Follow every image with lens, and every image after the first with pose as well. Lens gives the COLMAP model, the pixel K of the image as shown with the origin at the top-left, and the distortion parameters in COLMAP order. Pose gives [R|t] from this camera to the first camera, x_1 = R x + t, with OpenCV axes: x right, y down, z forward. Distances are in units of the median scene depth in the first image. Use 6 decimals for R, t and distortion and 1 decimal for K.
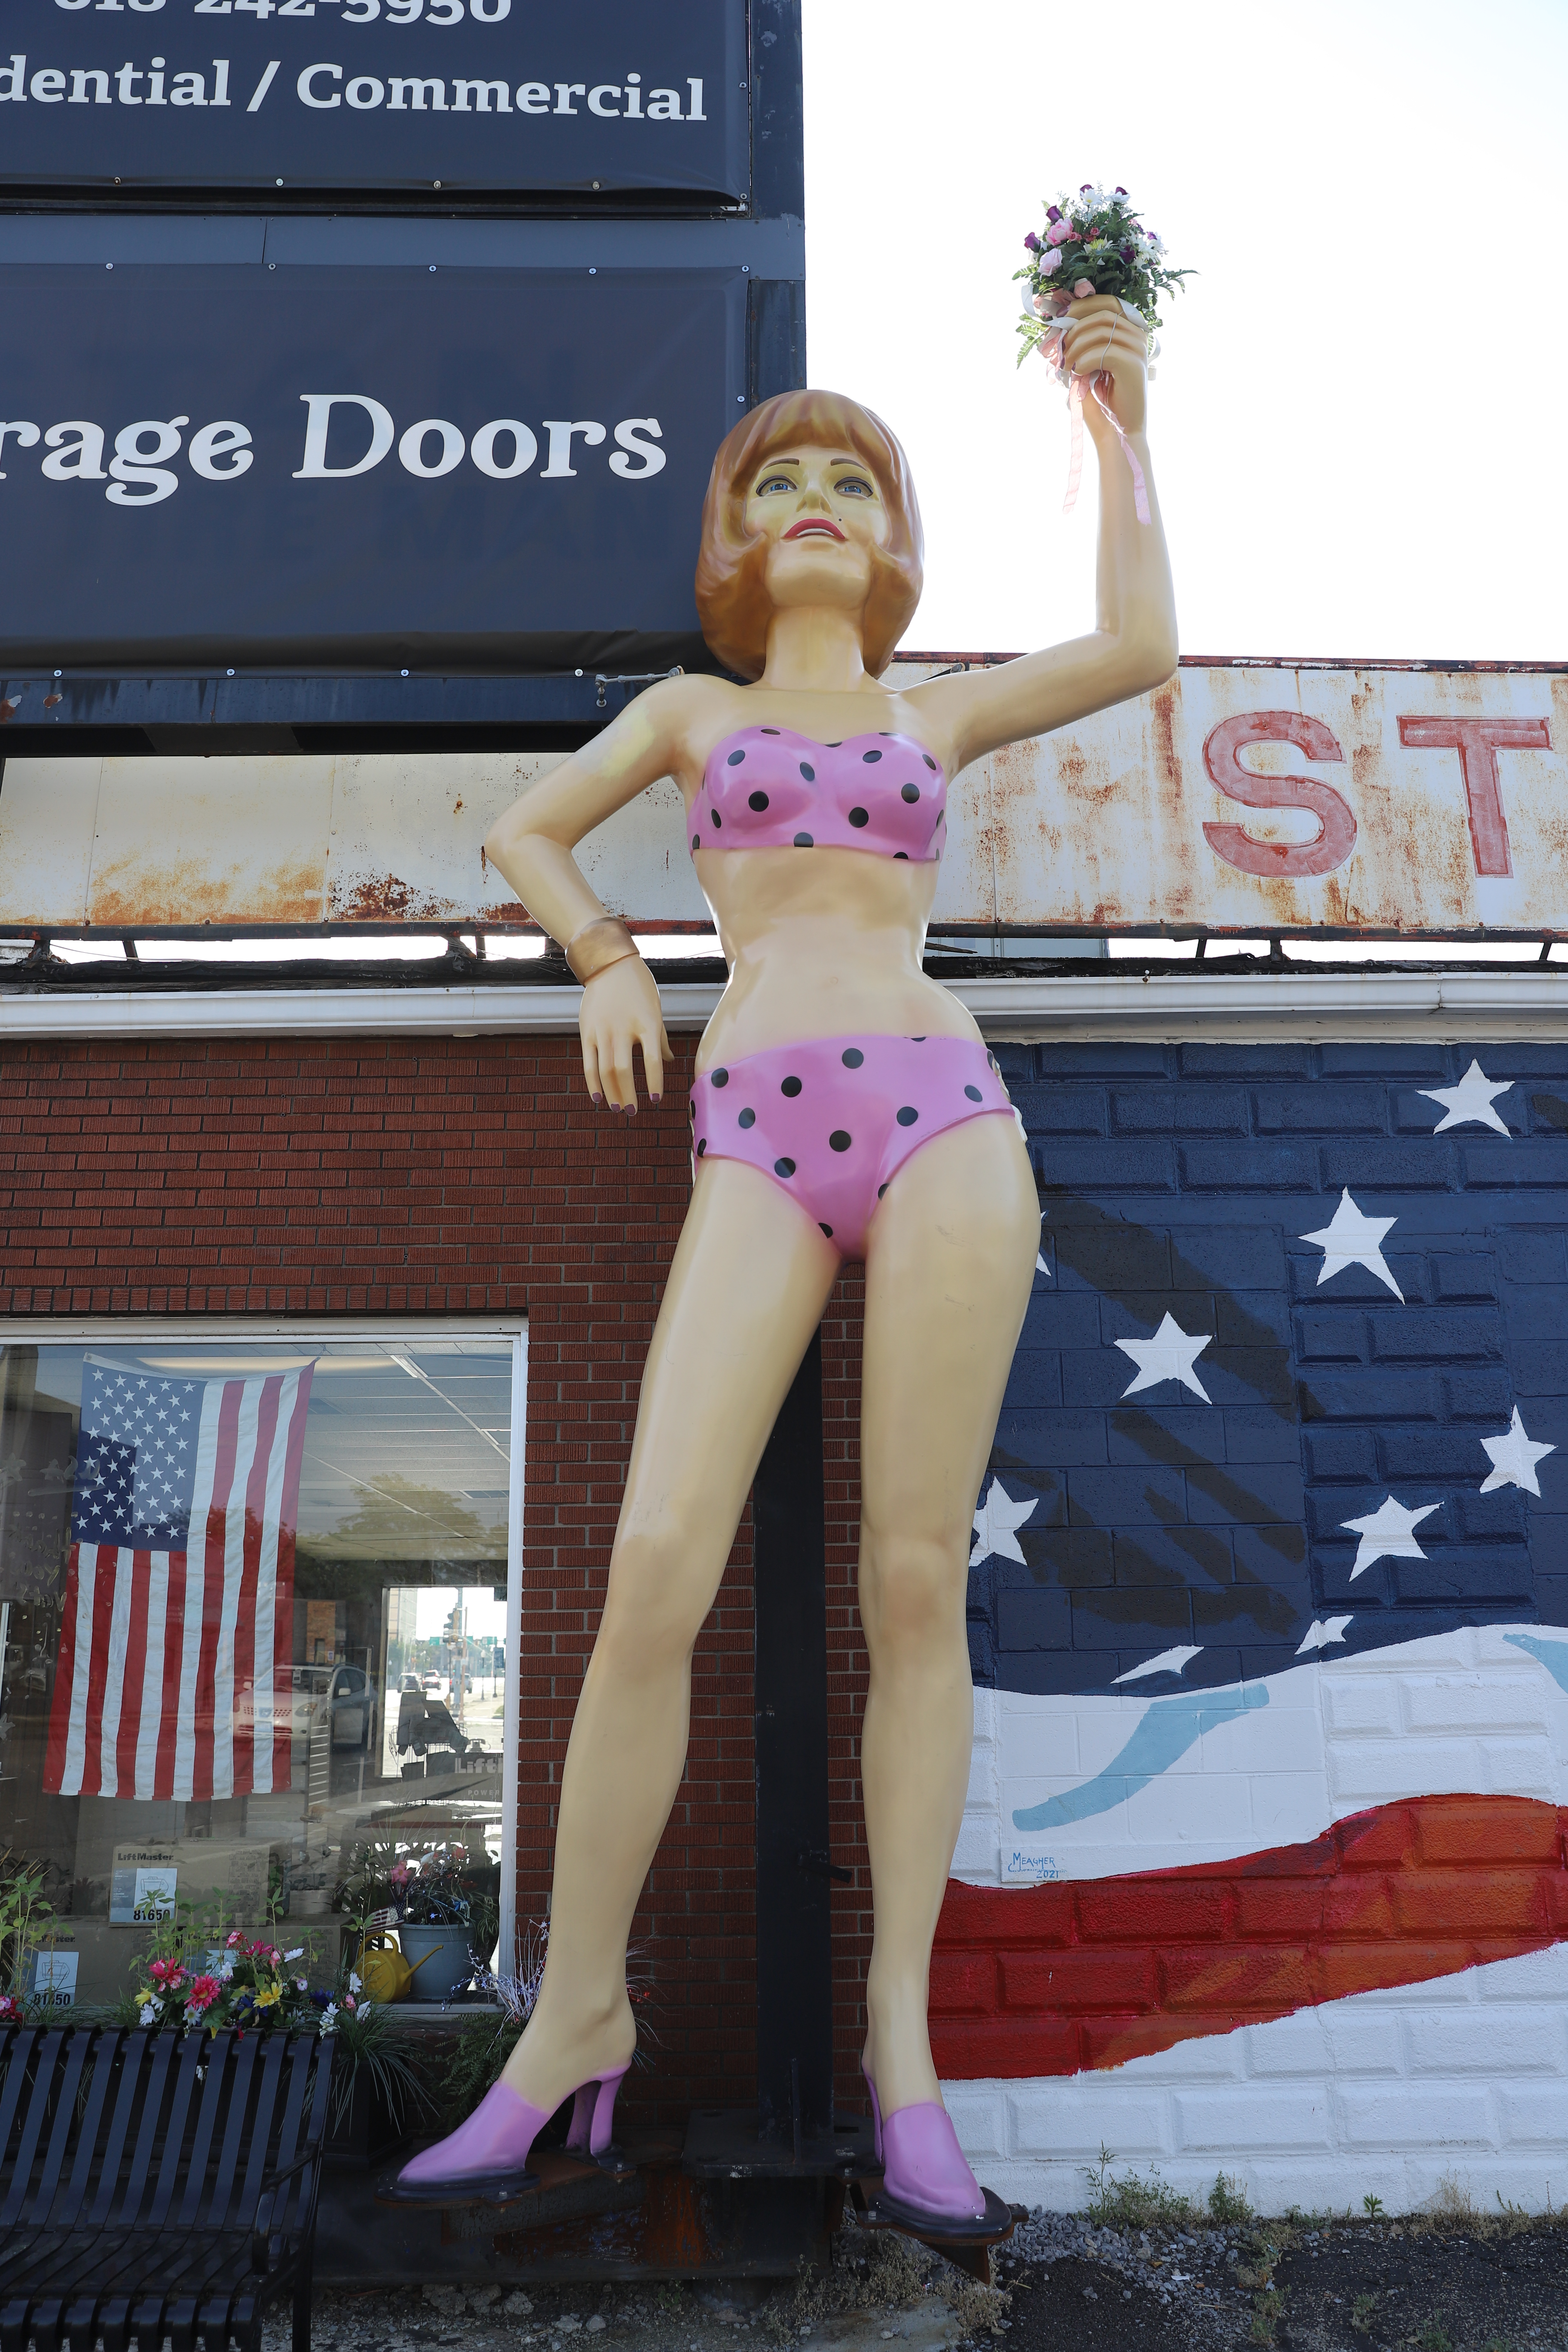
lens RADIAL K [[1734.0, 0, 784.0], [0, 1734.0, 1176.0], [0, 0, 1]] dist [-0.101480, 0.102167]
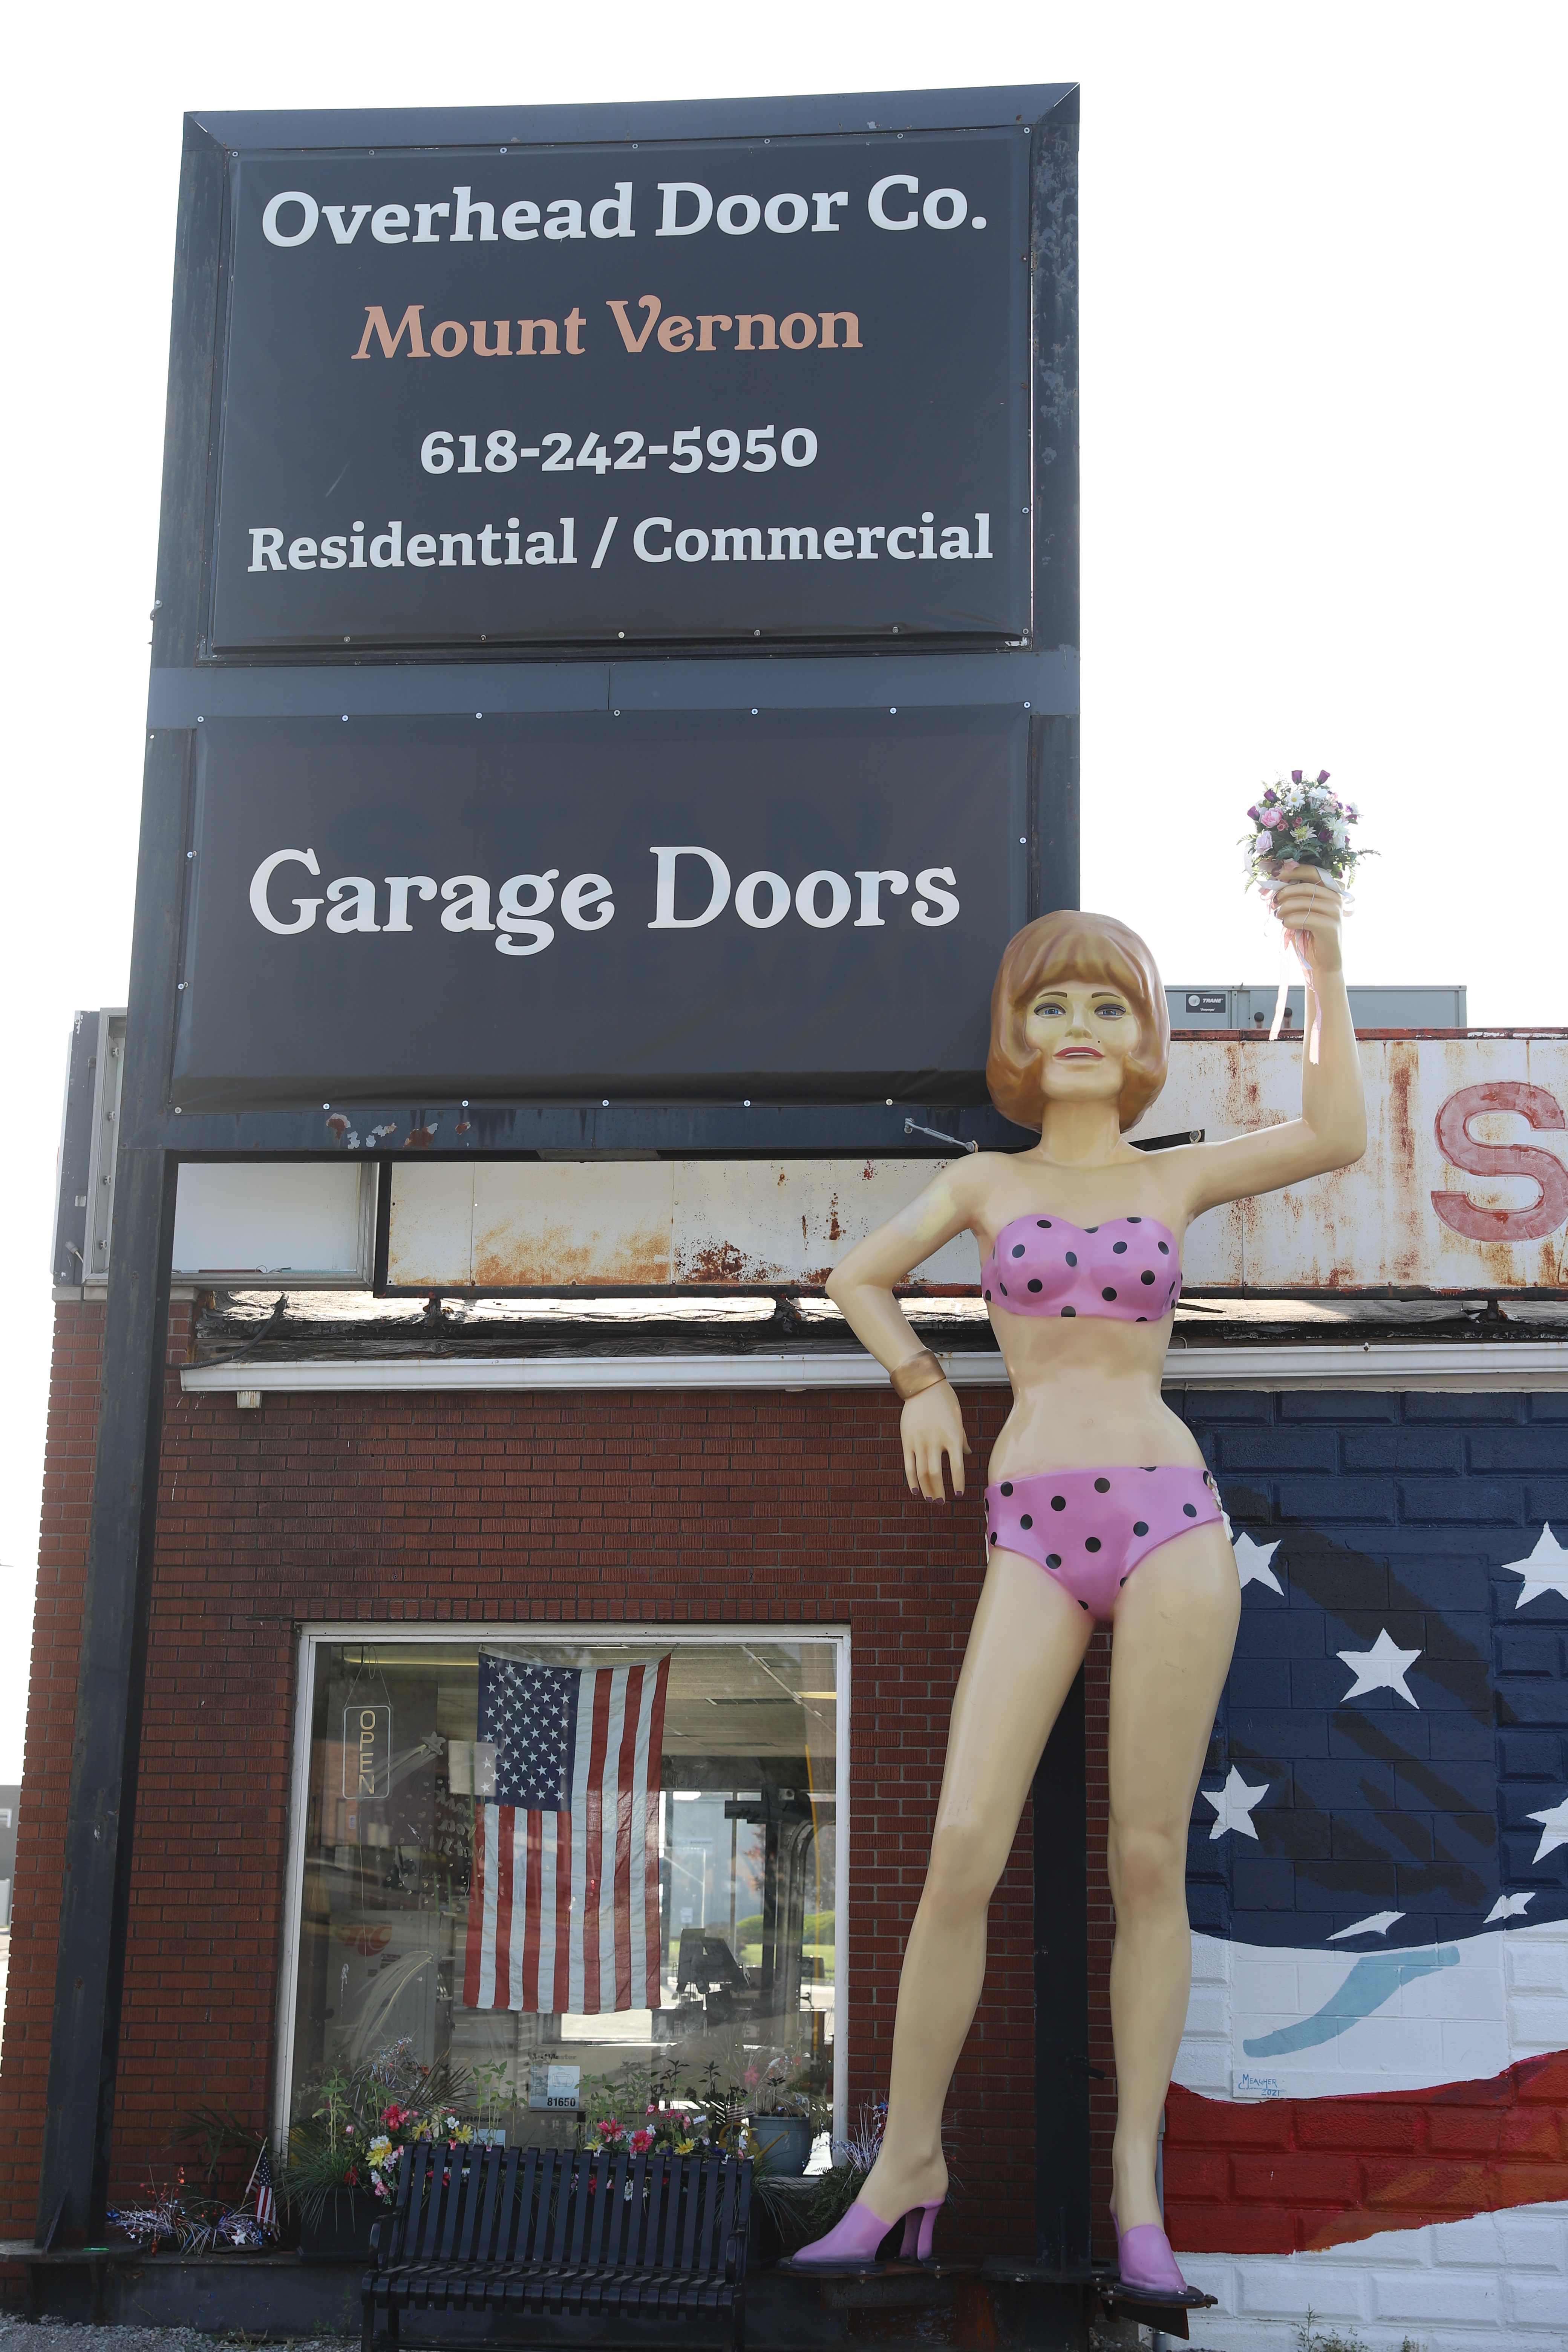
lens RADIAL K [[3005.4, 0, 784.0], [0, 3005.4, 1176.0], [0, 0, 1]] dist [0.050769, 0.112711]
pose [[0.994145, 0.001242, -0.108047, 0.036365], [0.003531, 0.999026, 0.043977, -0.332547], [0.107996, -0.044101, 0.993173, -1.118554]]
